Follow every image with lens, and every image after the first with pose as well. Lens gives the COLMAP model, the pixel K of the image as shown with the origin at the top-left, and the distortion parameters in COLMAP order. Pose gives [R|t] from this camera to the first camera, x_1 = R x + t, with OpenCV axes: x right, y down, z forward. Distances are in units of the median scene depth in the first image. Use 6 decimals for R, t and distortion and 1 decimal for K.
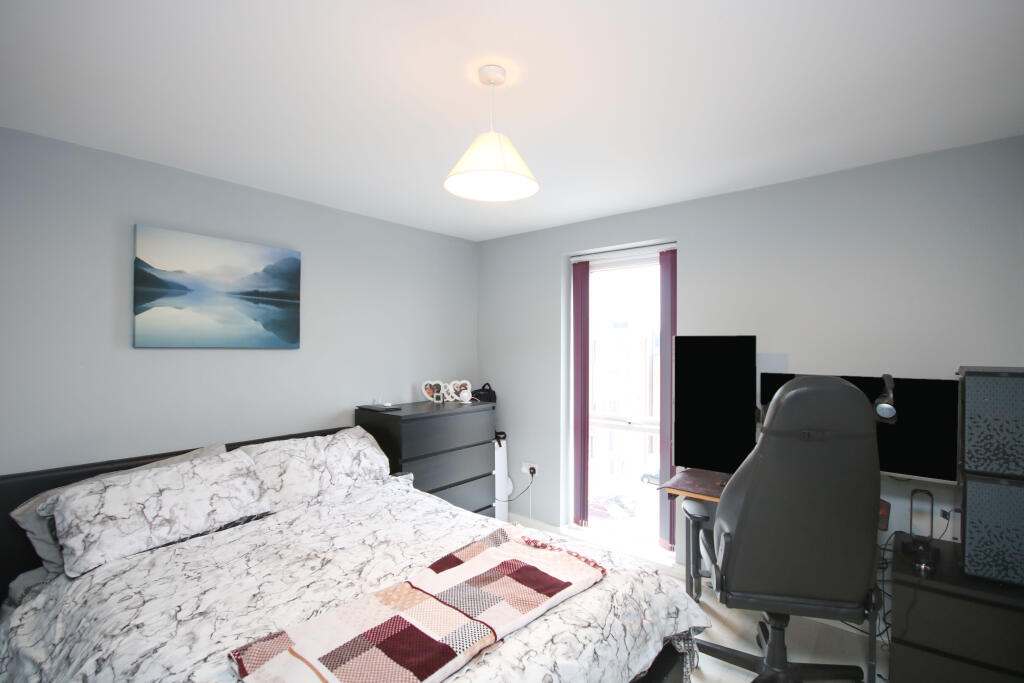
lens RADIAL K [[468.5, 0, 514.2], [0, 468.5, 363.8], [0, 0, 1]] dist [-0.016219, -0.000156]
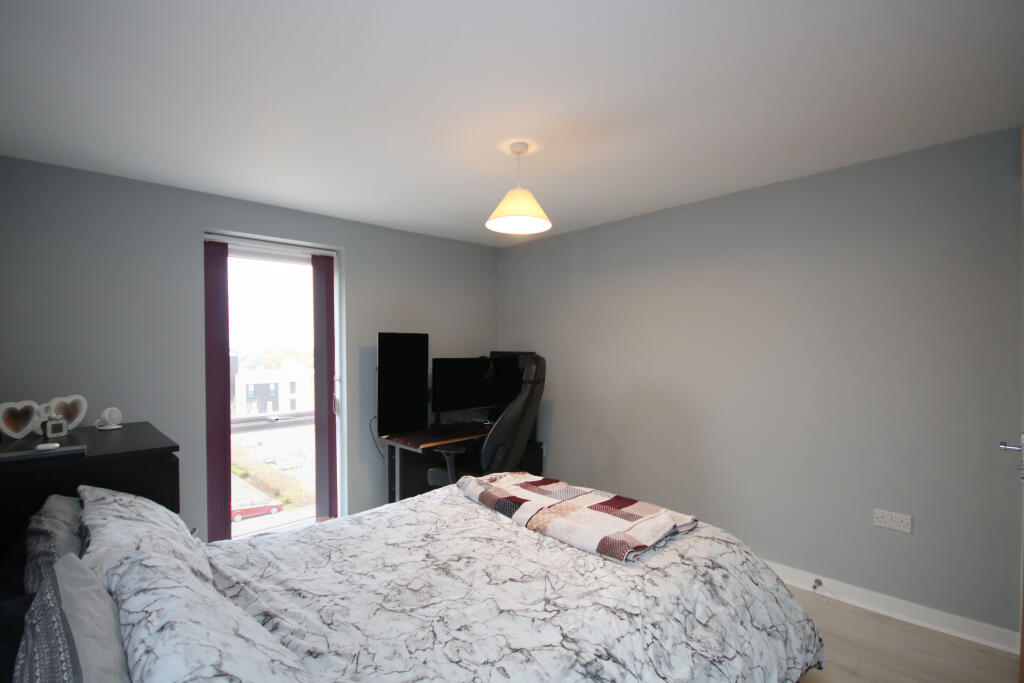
lens RADIAL K [[482.0, 0, 518.1], [0, 482.0, 349.8], [0, 0, 1]] dist [0.008341, -0.000603]
pose [[0.113743, -0.007054, 0.993485, -1.022602], [0.041074, 0.999153, 0.002392, -0.001777], [-0.992661, 0.040534, 0.113936, 0.554864]]
